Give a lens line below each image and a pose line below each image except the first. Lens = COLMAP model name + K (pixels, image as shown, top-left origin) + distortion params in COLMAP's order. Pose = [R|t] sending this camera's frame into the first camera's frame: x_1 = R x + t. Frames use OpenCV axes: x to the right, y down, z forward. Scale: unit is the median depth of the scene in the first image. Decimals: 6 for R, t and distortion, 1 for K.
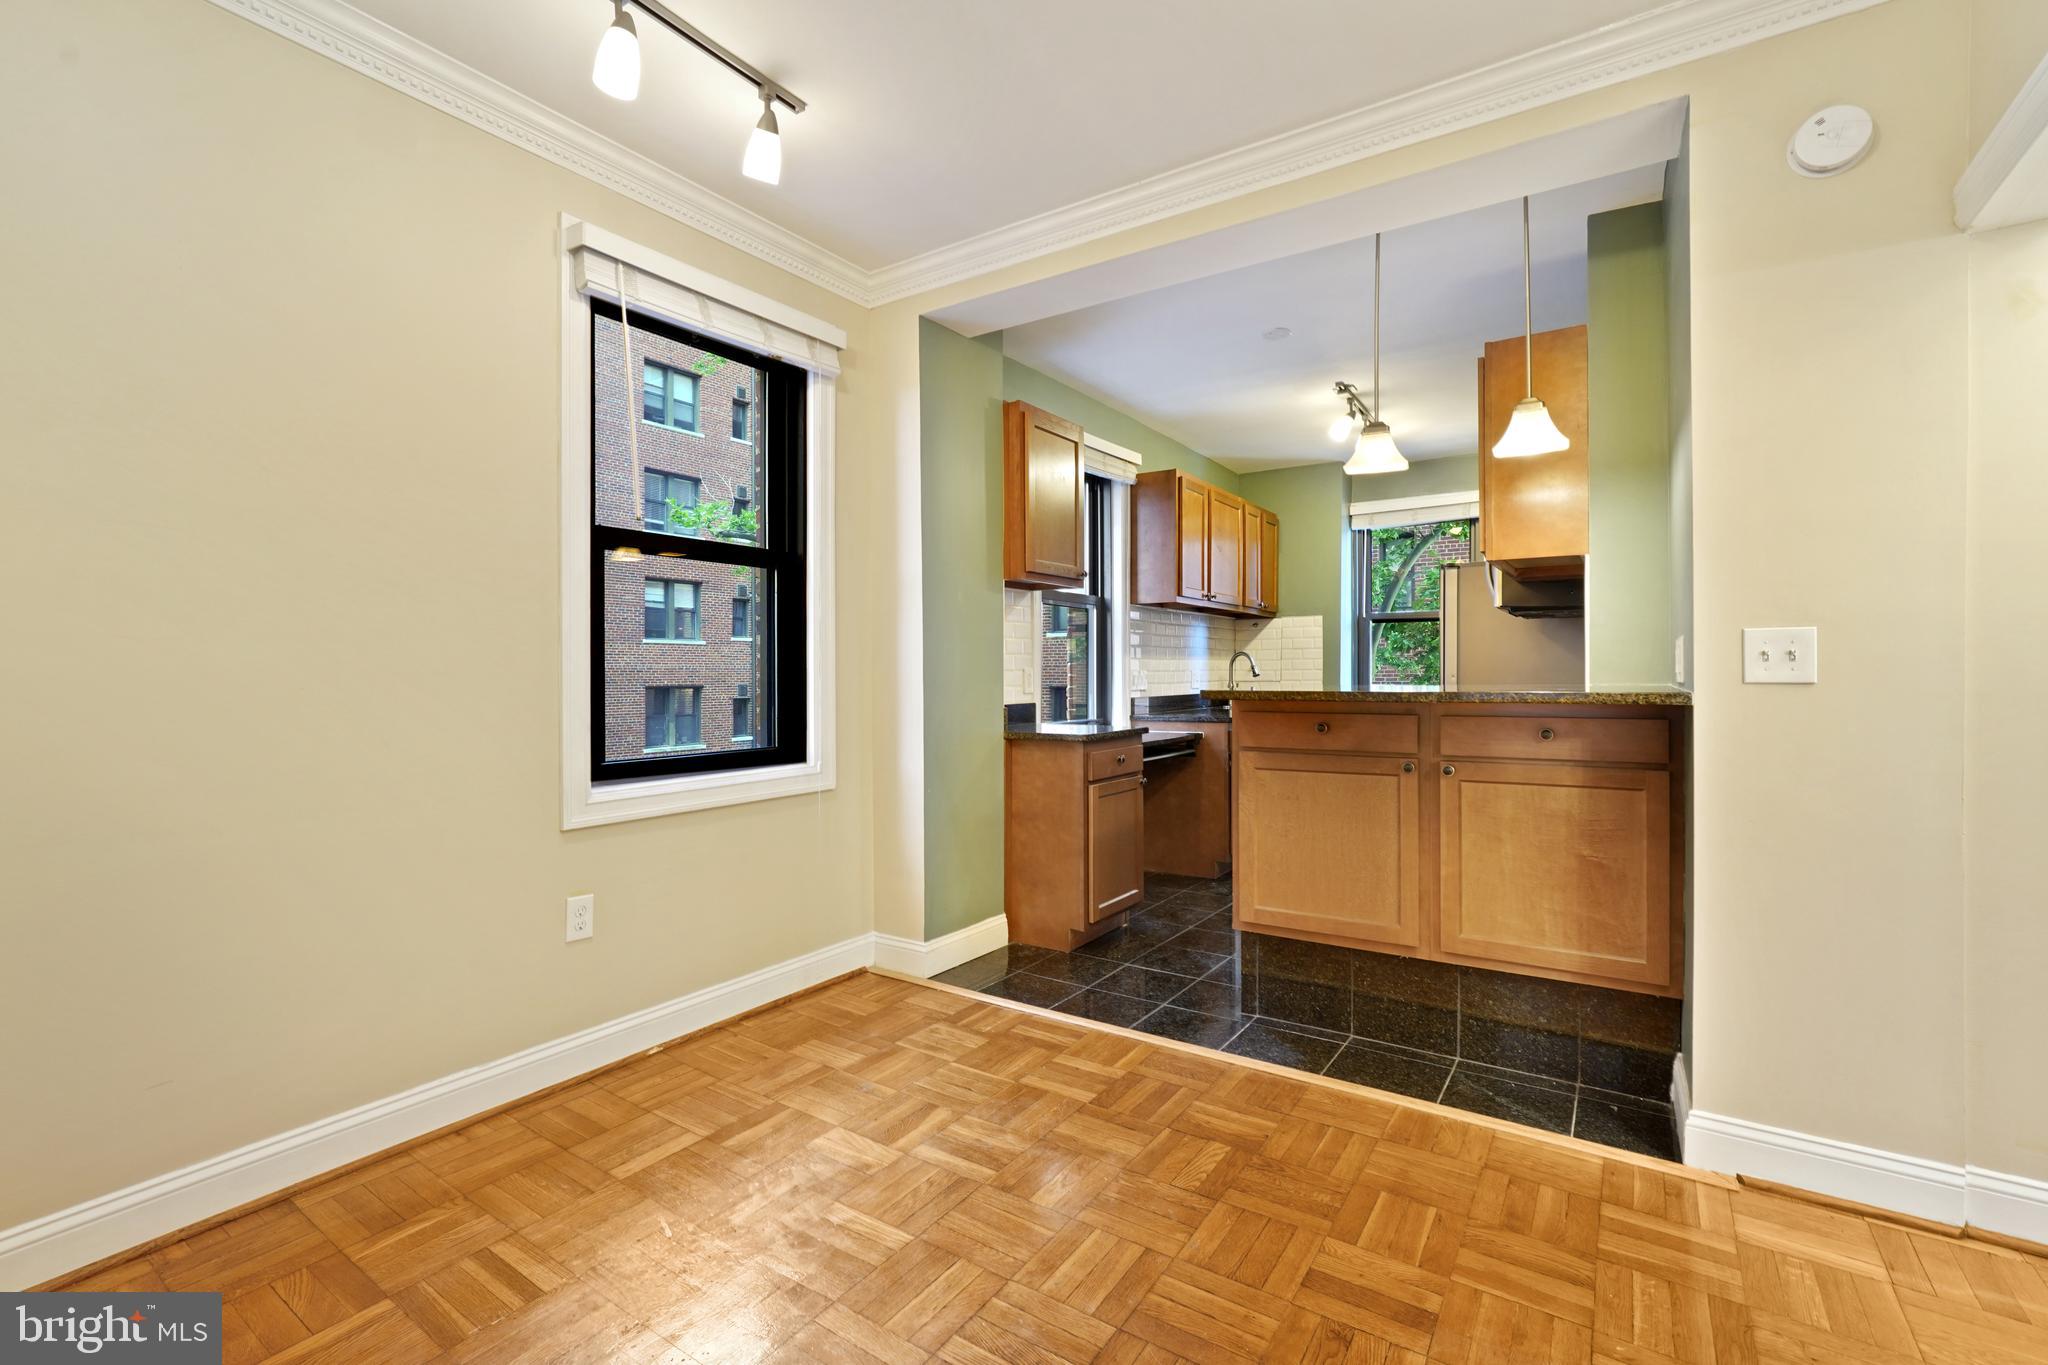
lens RADIAL K [[909.1, 0, 1016.7], [0, 909.1, 673.6], [0, 0, 1]] dist [-0.012210, 0.002303]
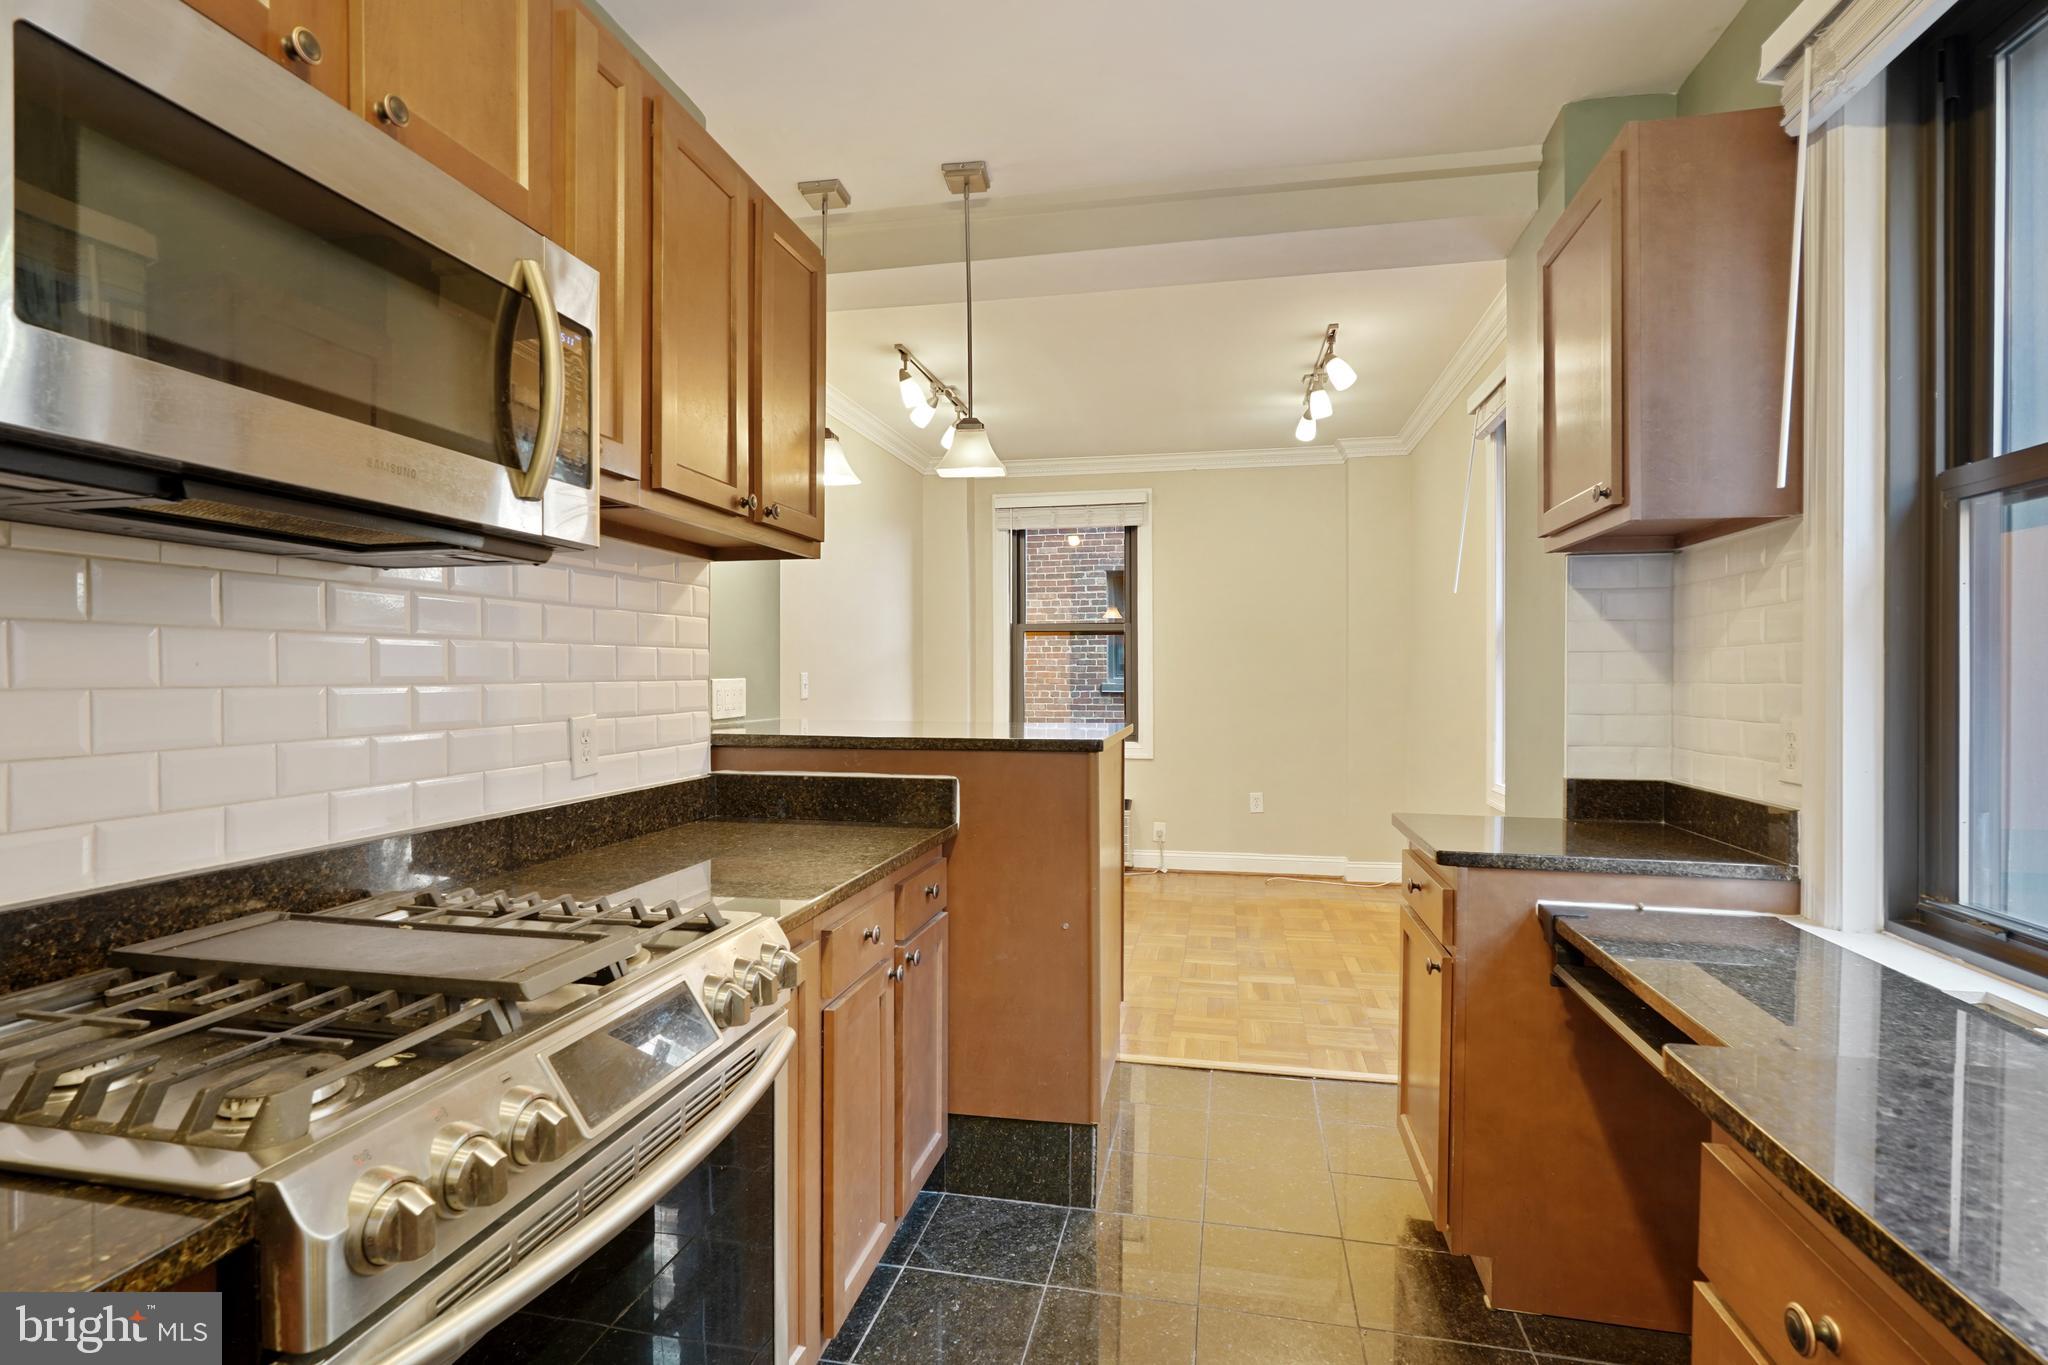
lens RADIAL K [[959.0, 0, 1020.8], [0, 959.0, 687.7], [0, 0, 1]] dist [-0.011748, 0.000731]
pose [[-0.927843, 0.006306, -0.372917, 0.388712], [0.003238, 0.999956, 0.008852, -0.019209], [0.372957, 0.007006, -0.927822, 1.049000]]
